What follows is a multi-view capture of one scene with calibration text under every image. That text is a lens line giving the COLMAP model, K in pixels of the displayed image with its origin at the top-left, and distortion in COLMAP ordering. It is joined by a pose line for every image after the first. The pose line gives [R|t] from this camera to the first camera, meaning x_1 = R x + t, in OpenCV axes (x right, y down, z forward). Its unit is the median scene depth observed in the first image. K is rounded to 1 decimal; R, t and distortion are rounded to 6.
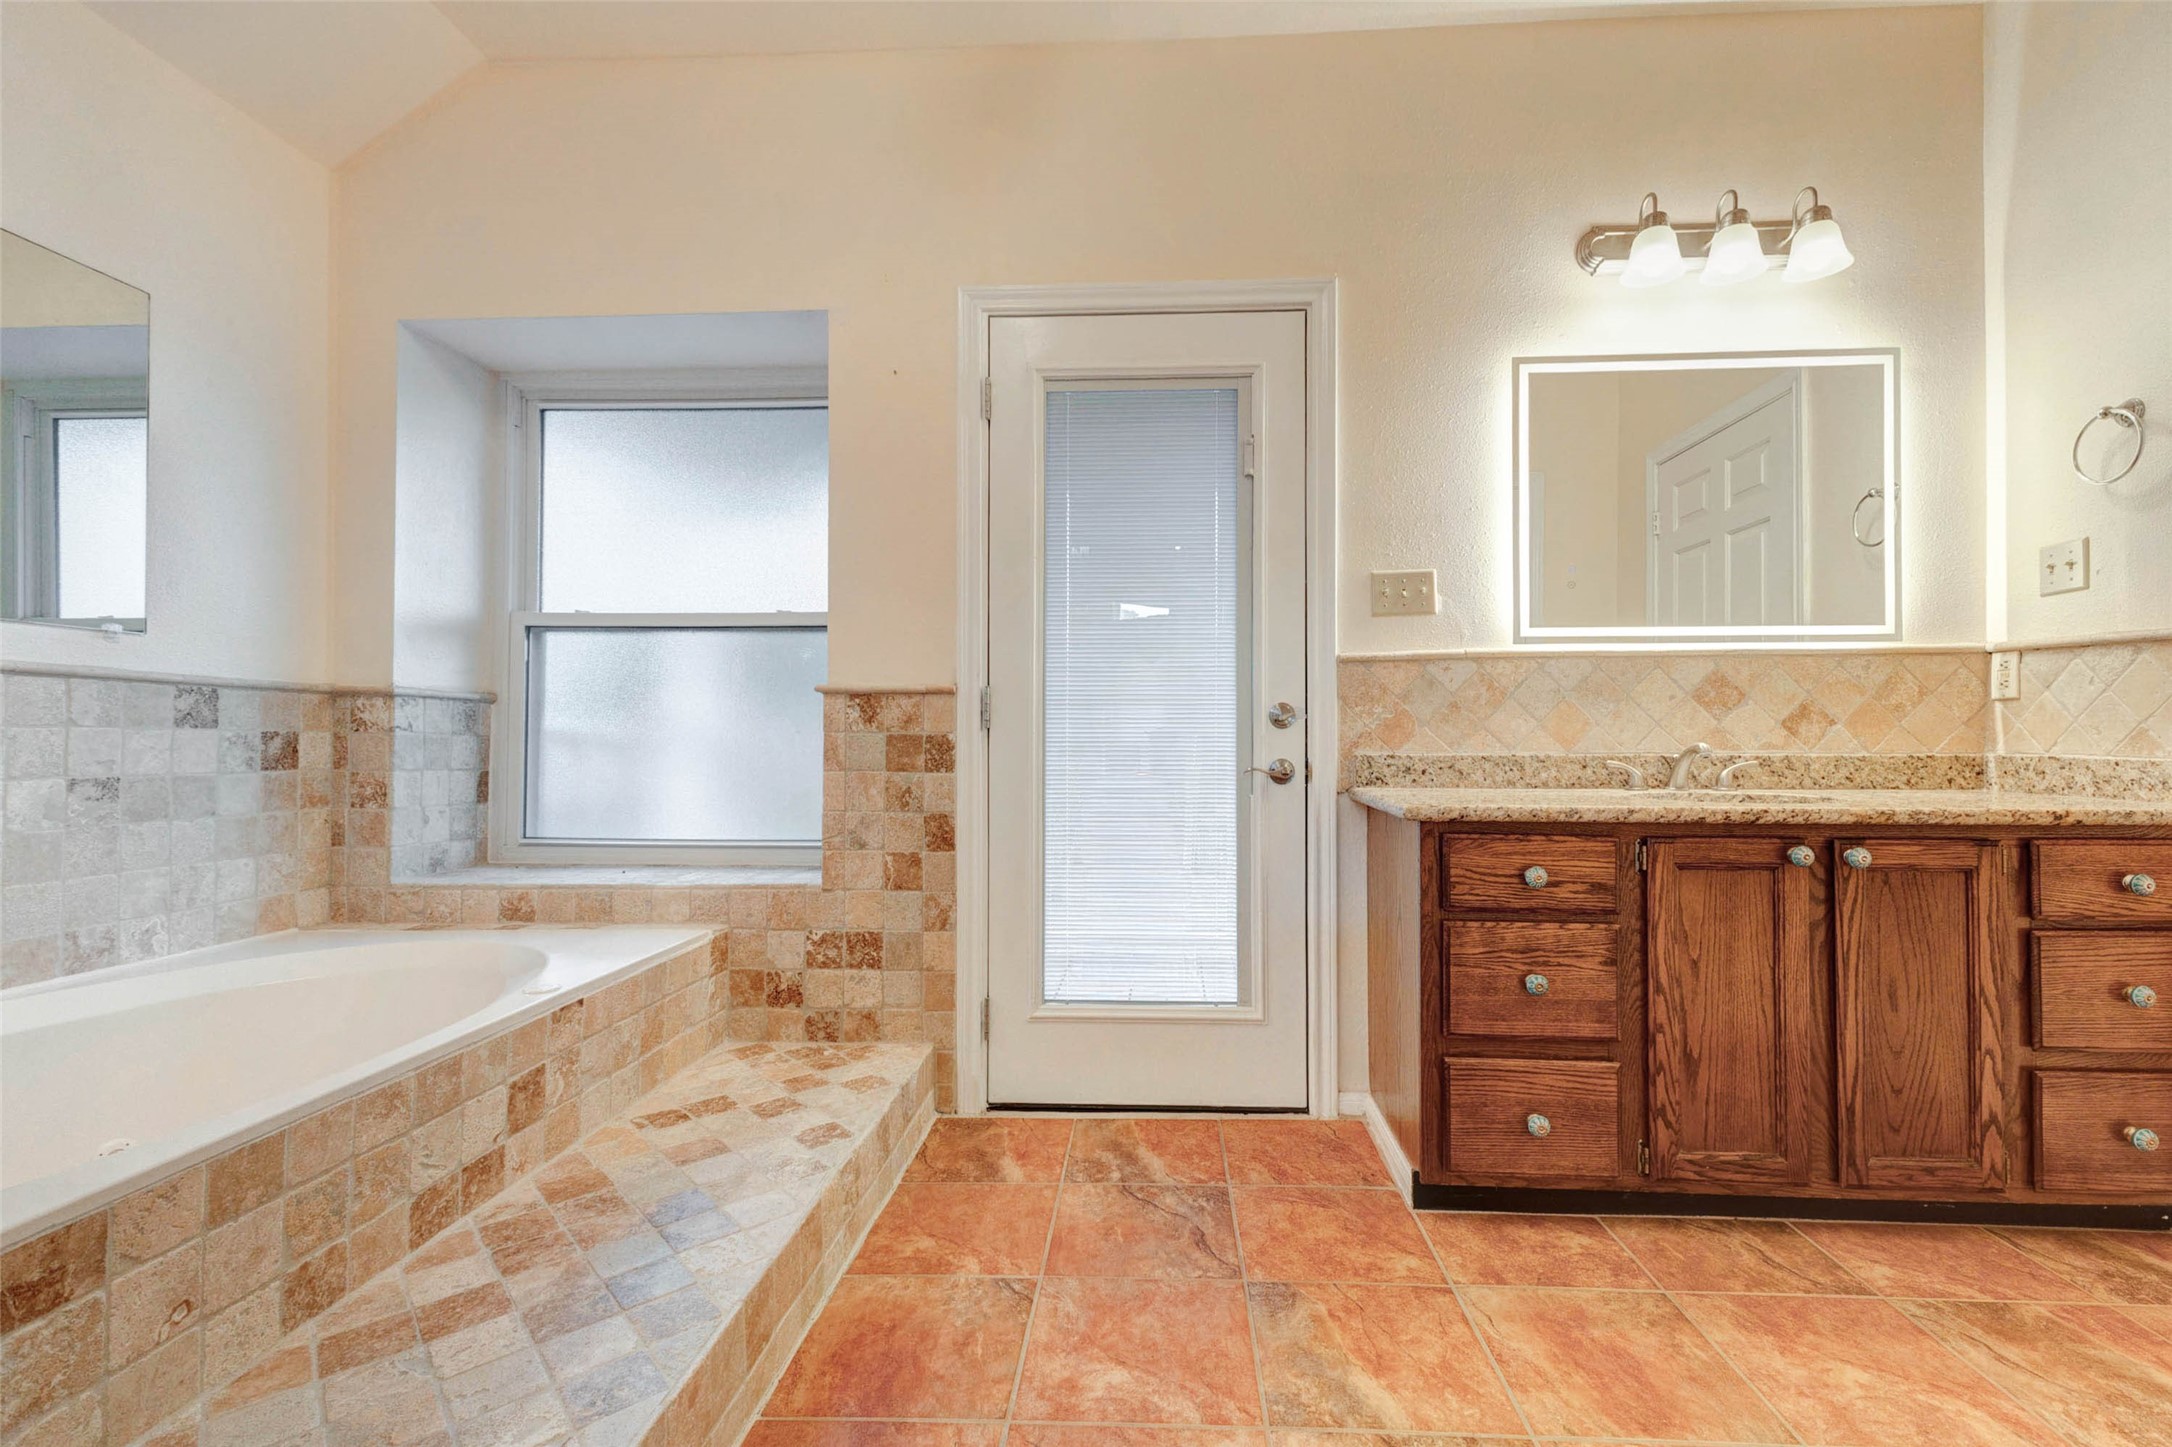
lens RADIAL K [[946.5, 0, 1136.3], [0, 946.5, 723.0], [0, 0, 1]] dist [0.014977, -0.000153]
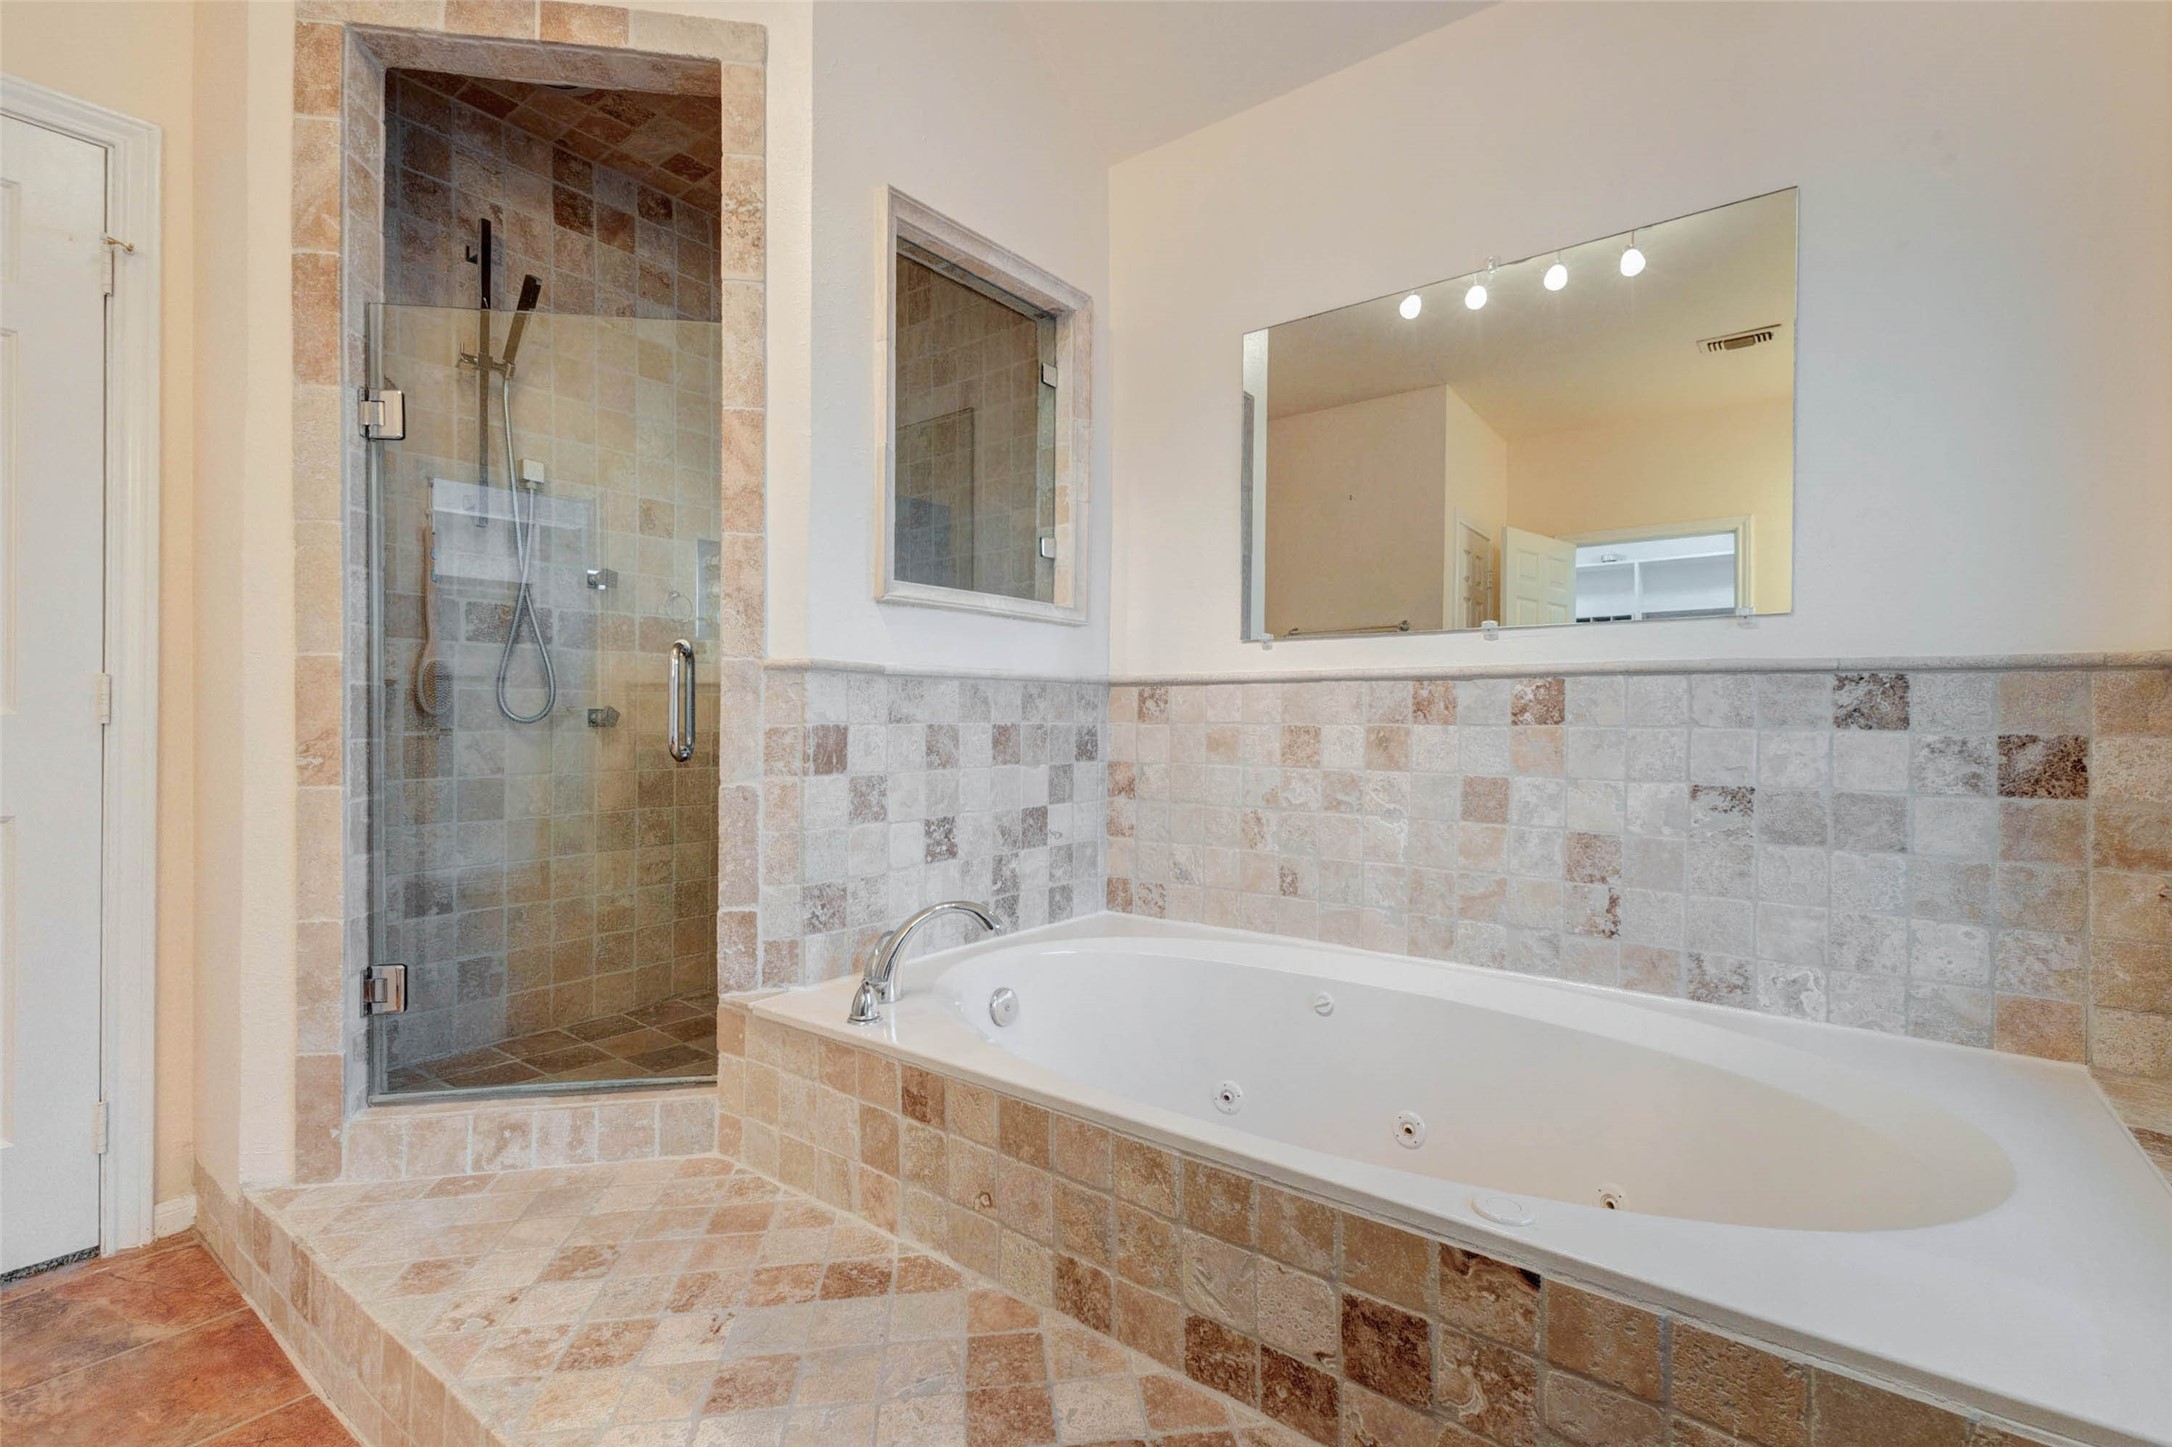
lens RADIAL K [[974.4, 0, 1095.8], [0, 974.4, 722.1], [0, 0, 1]] dist [0.014687, -0.000062]
pose [[-0.581352, 0.000709, -0.813652, -0.022687], [0.006819, 0.999969, -0.004001, -0.001510], [0.813623, -0.007874, -0.581339, 1.015374]]
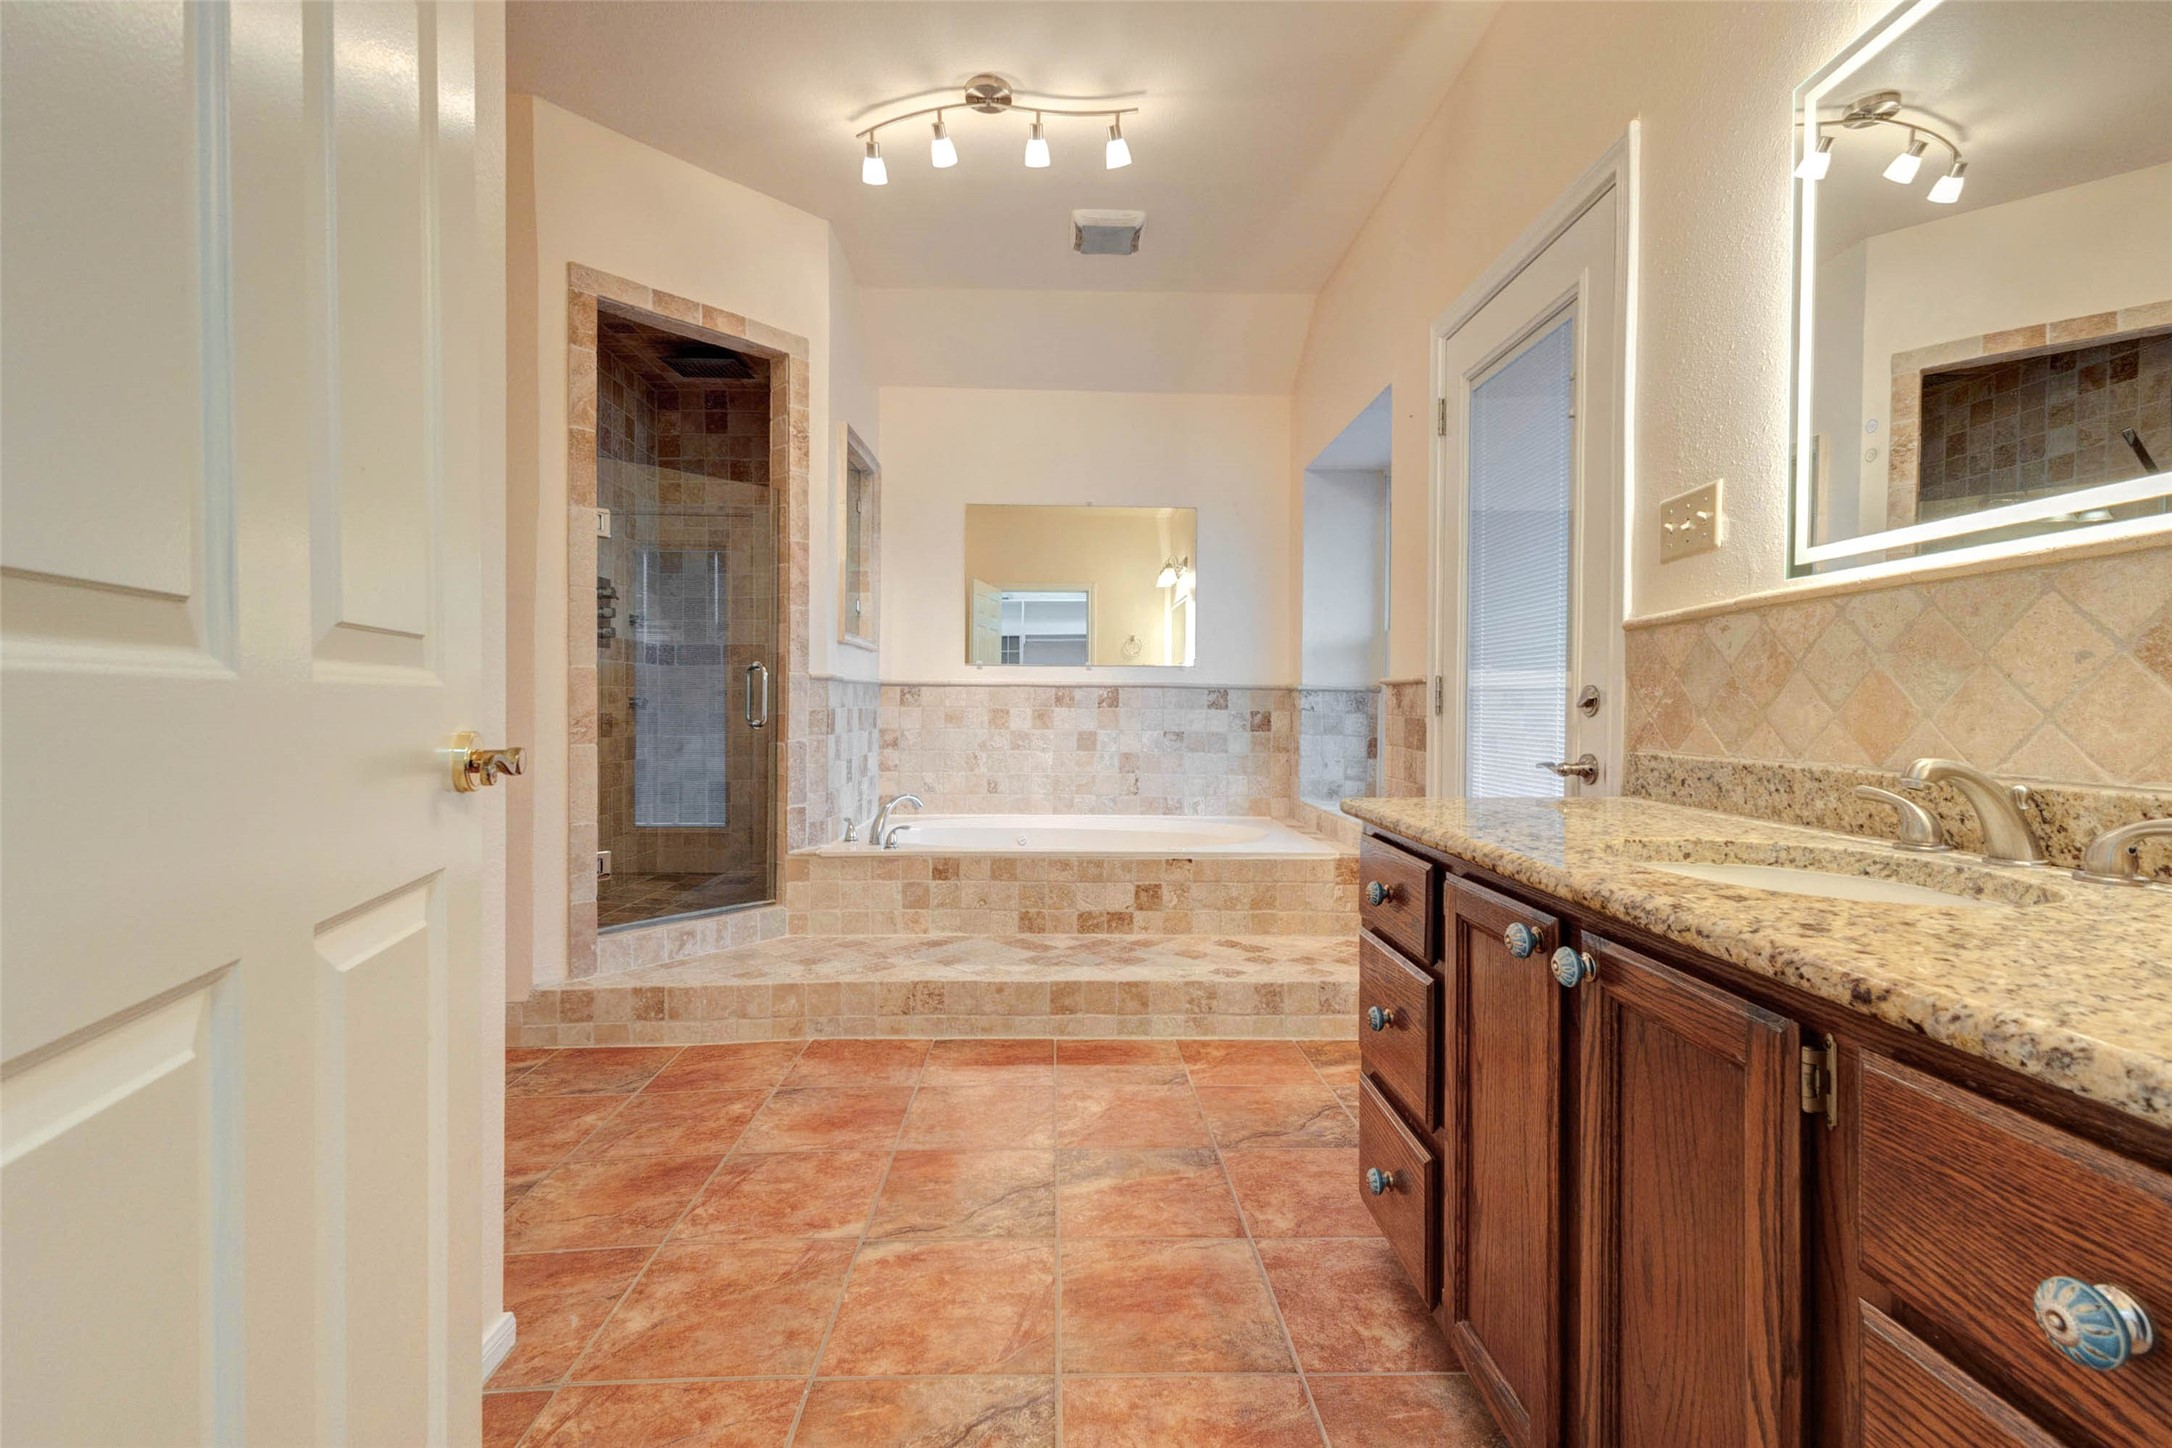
lens RADIAL K [[974.4, 0, 1095.8], [0, 974.4, 722.6], [0, 0, 1]] dist [0.014687, -0.000062]
pose [[0.077165, 0.019150, -0.996834, 1.154648], [0.006479, 0.999785, 0.019709, -0.010016], [0.996997, -0.007979, 0.077024, 0.614647]]
